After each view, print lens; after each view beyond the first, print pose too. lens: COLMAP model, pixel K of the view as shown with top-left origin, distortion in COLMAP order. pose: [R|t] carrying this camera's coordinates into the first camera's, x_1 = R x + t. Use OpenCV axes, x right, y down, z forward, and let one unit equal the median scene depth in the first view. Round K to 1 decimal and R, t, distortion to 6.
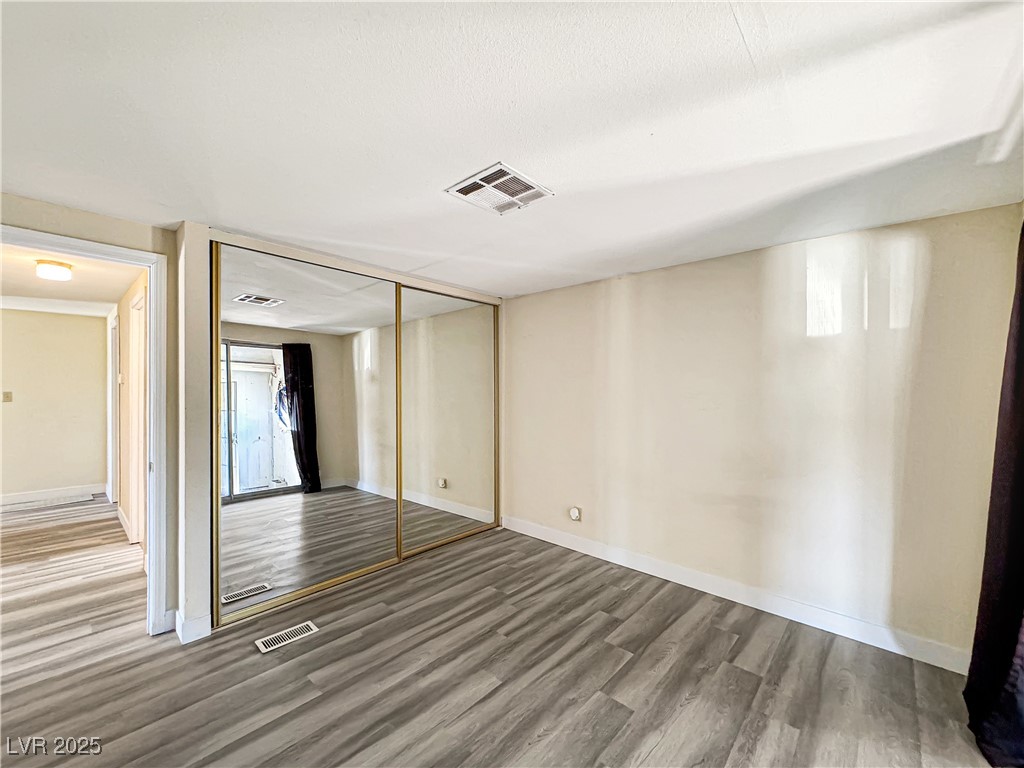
lens RADIAL K [[414.6, 0, 513.8], [0, 414.6, 389.2], [0, 0, 1]] dist [-0.005842, 0.001309]
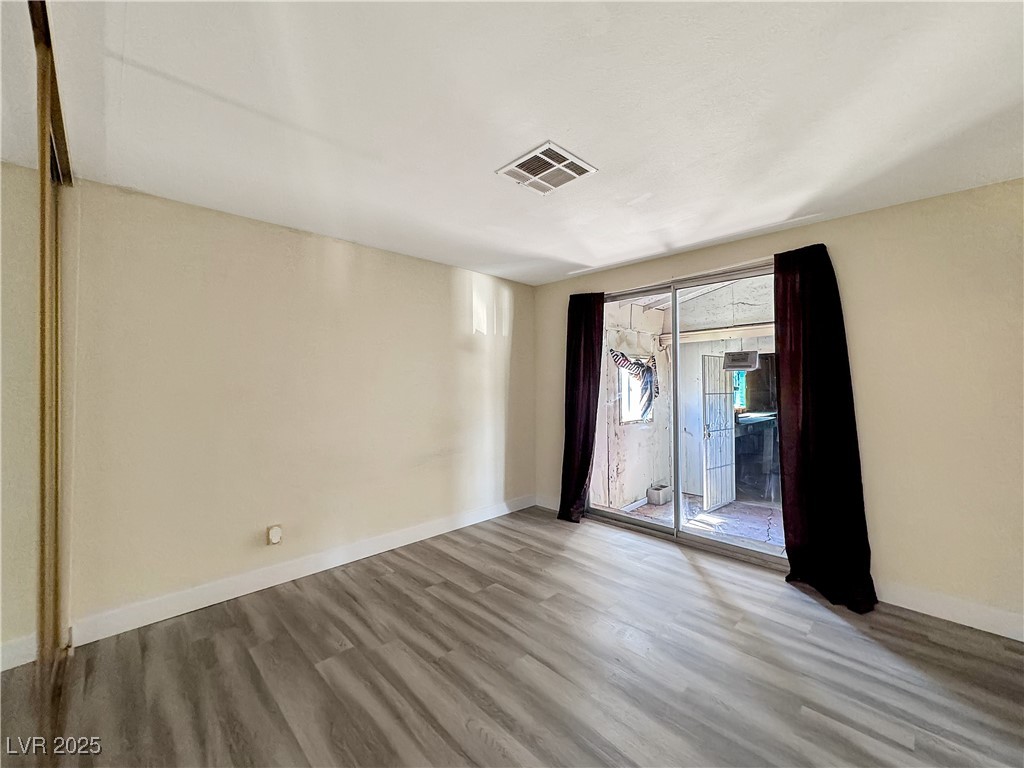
lens RADIAL K [[414.6, 0, 513.4], [0, 414.6, 377.4], [0, 0, 1]] dist [-0.005842, 0.001309]
pose [[0.059098, 0.002717, 0.998248, -0.779208], [0.007893, 0.999964, -0.003189, 0.035632], [-0.998221, 0.008067, 0.059075, 0.737671]]
